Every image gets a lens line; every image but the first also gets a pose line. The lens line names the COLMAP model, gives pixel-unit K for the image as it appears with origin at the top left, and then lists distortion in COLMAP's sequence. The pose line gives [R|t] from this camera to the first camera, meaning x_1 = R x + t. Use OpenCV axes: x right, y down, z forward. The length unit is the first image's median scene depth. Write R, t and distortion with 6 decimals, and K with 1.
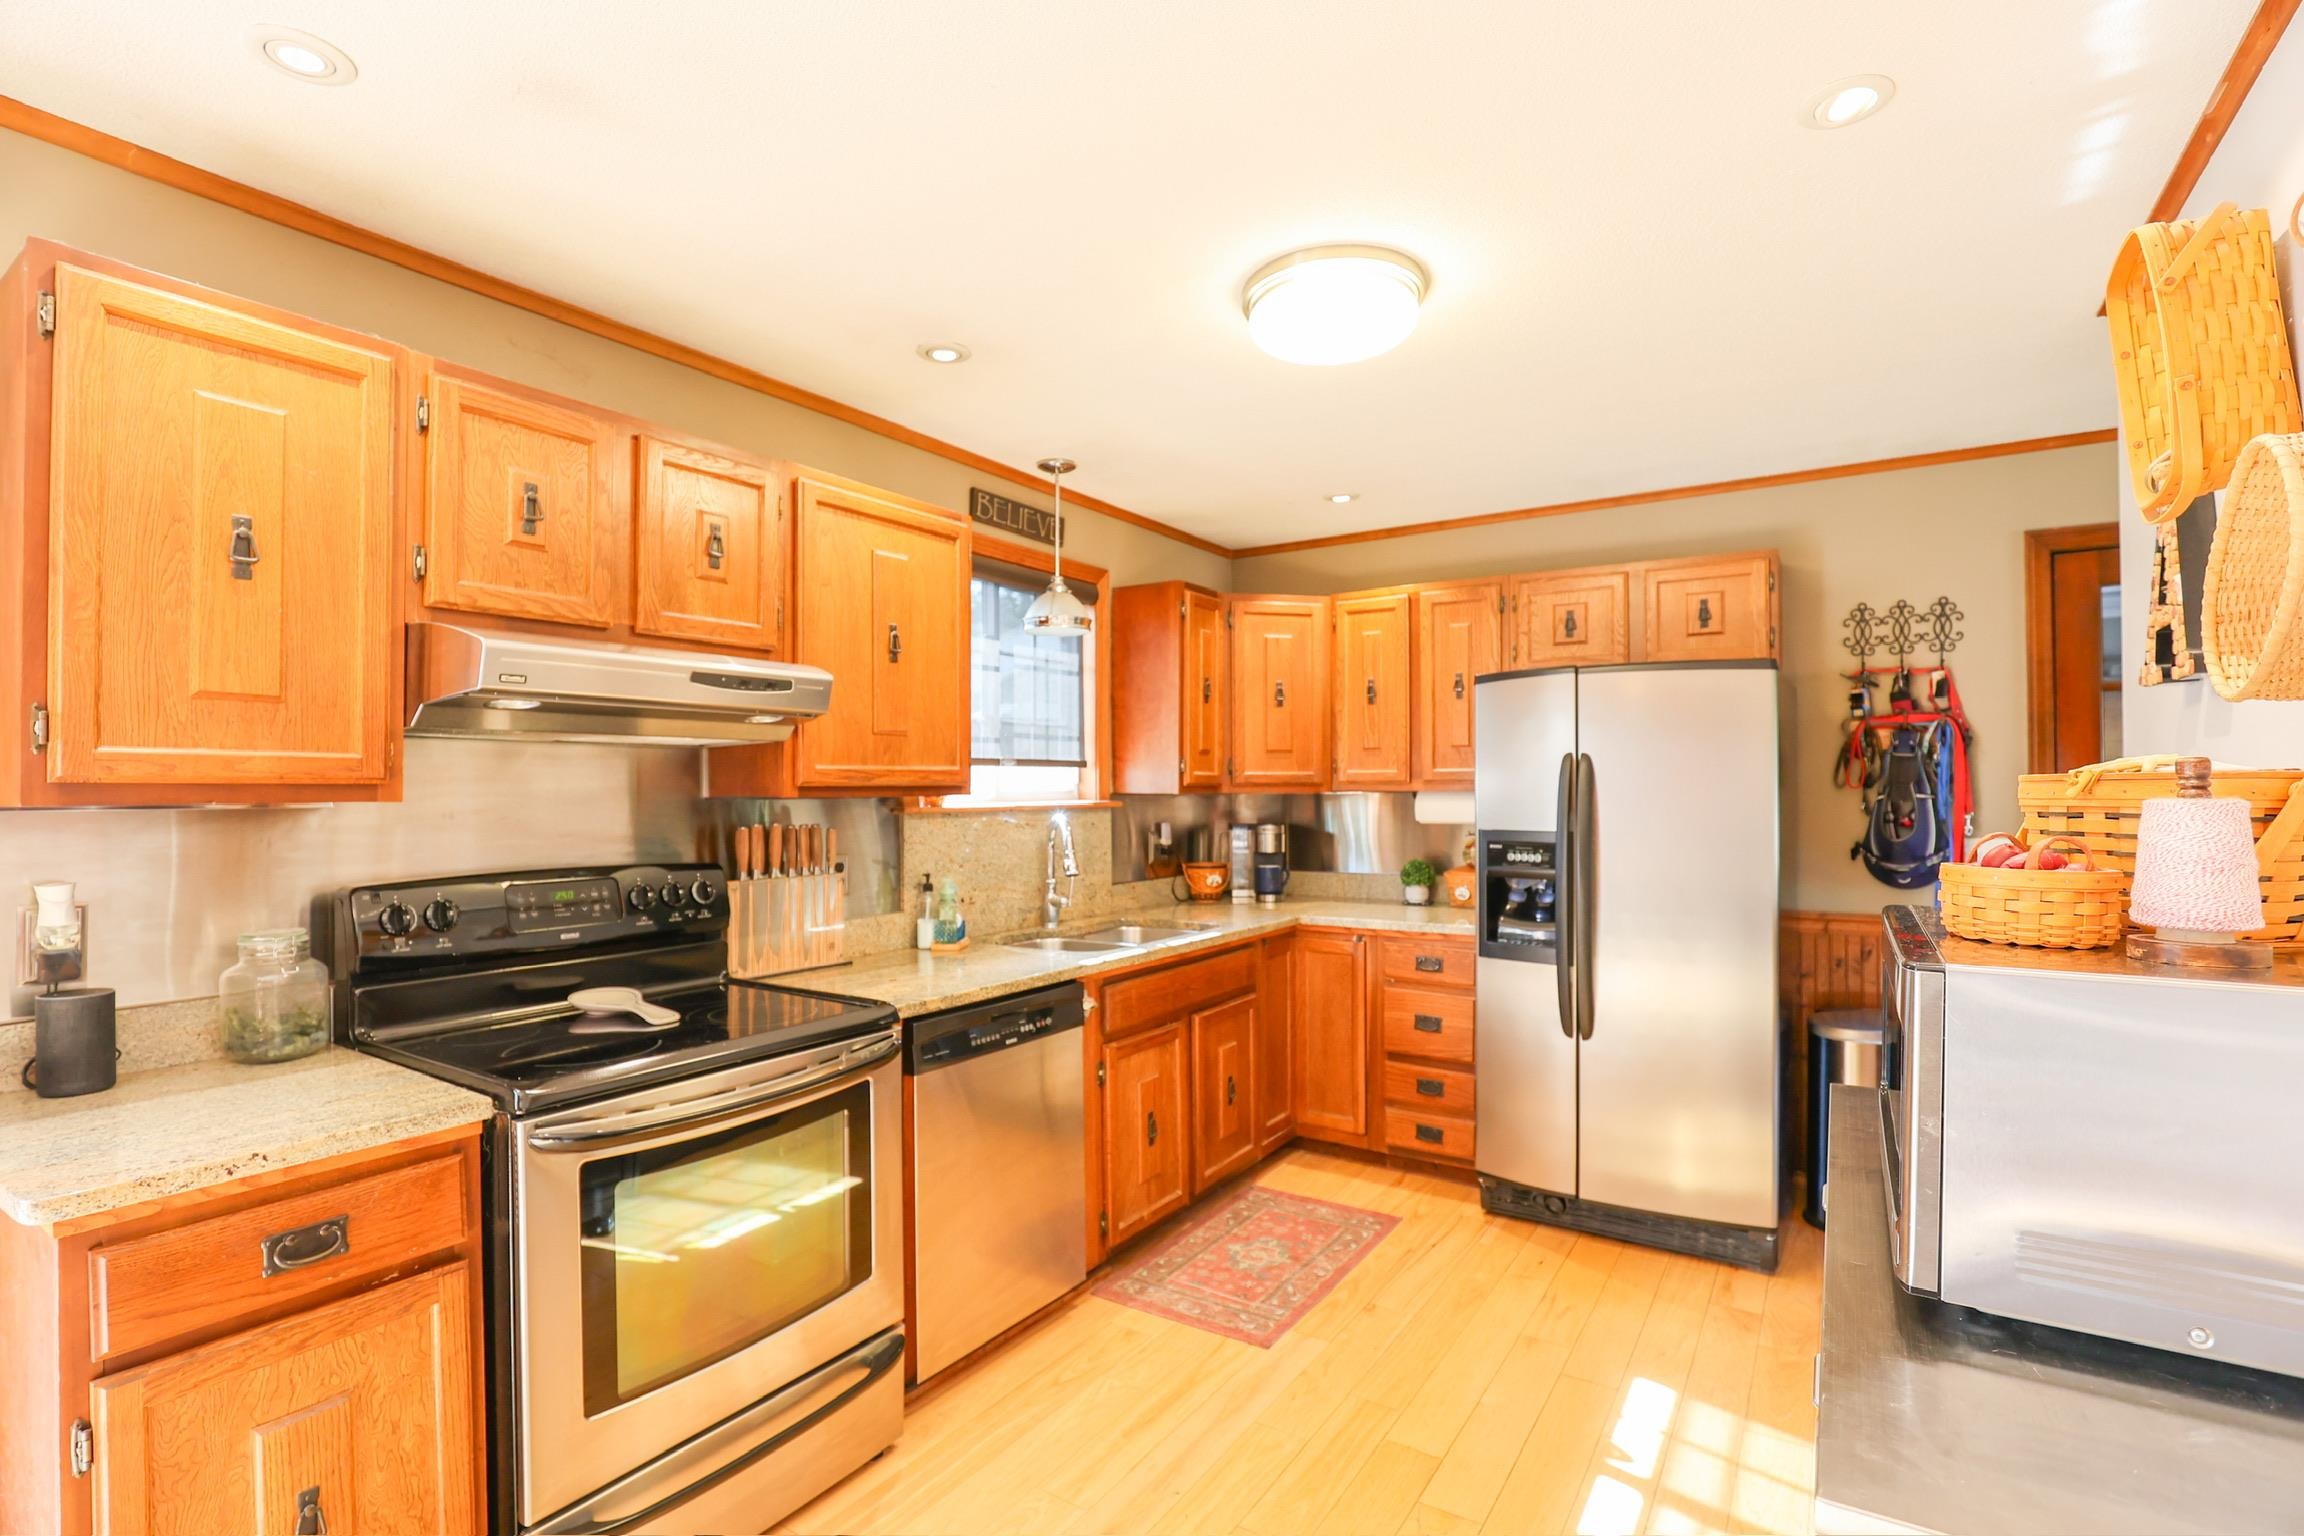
lens RADIAL K [[1072.9, 0, 1148.9], [0, 1072.9, 778.5], [0, 0, 1]] dist [-0.000884, -0.000130]
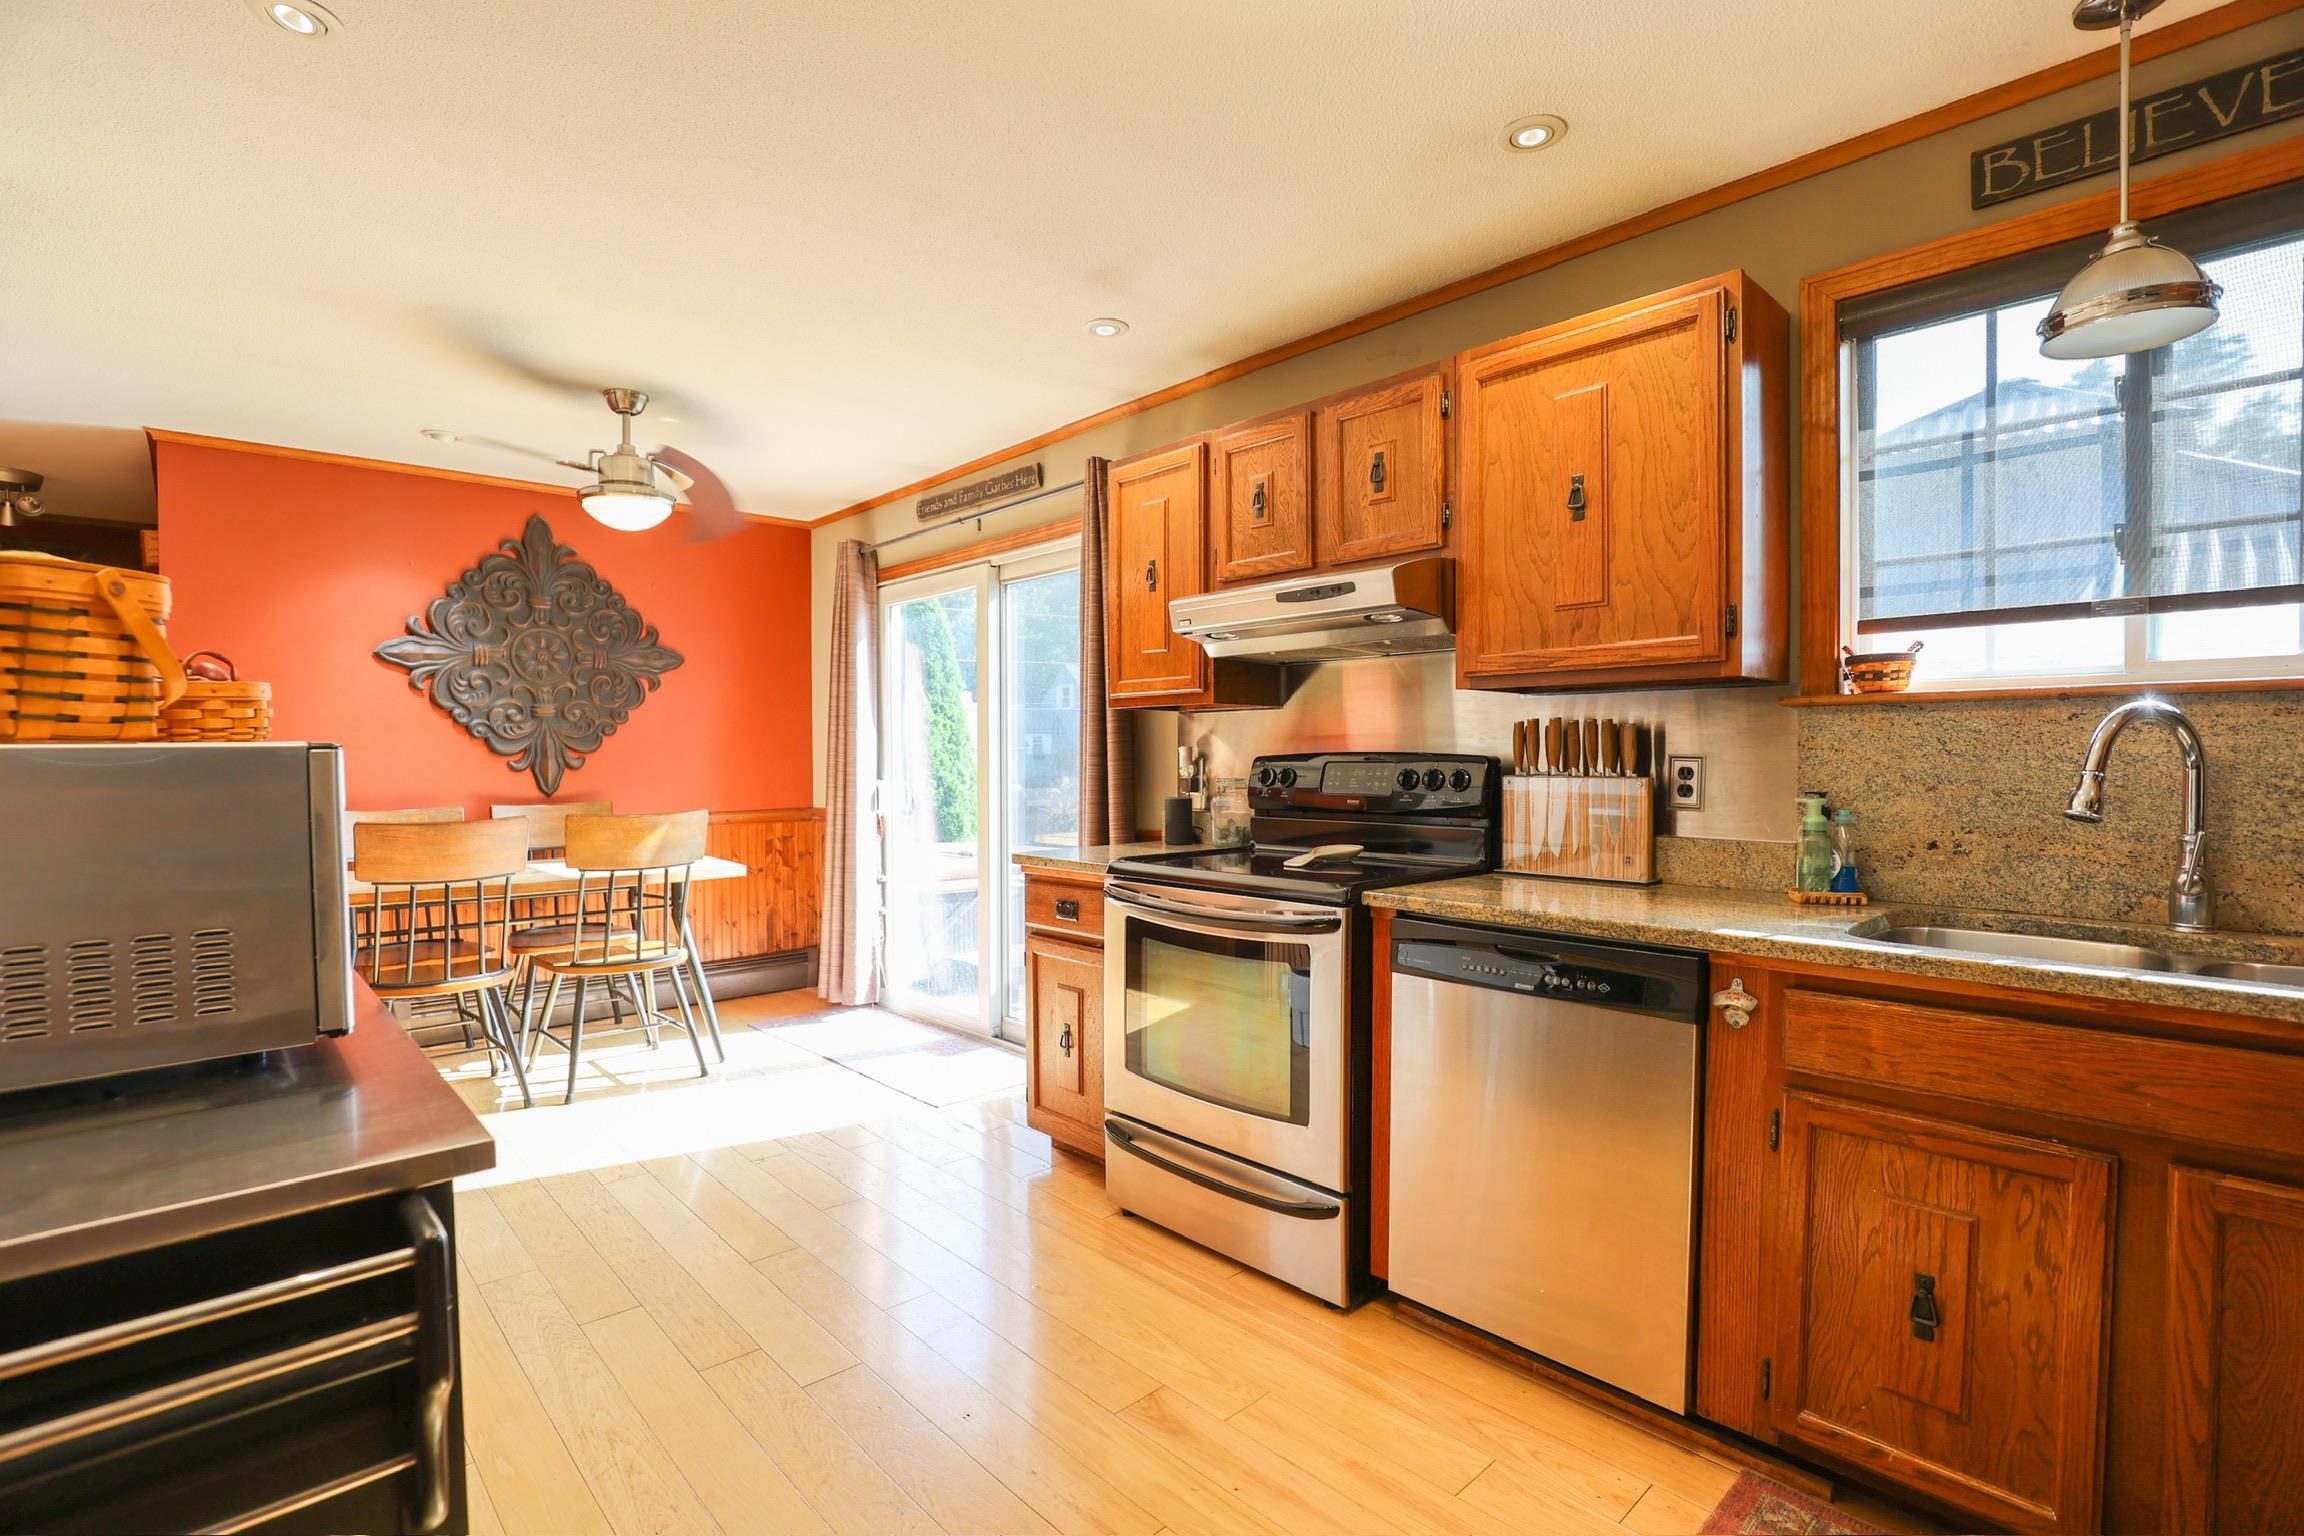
lens RADIAL K [[1072.9, 0, 1148.9], [0, 1072.9, 778.5], [0, 0, 1]] dist [-0.000884, -0.000130]
pose [[-0.225513, 0.020489, -0.974025, 0.726939], [0.010017, 0.999775, 0.018711, 0.081008], [0.974189, -0.005538, -0.225668, 0.966061]]
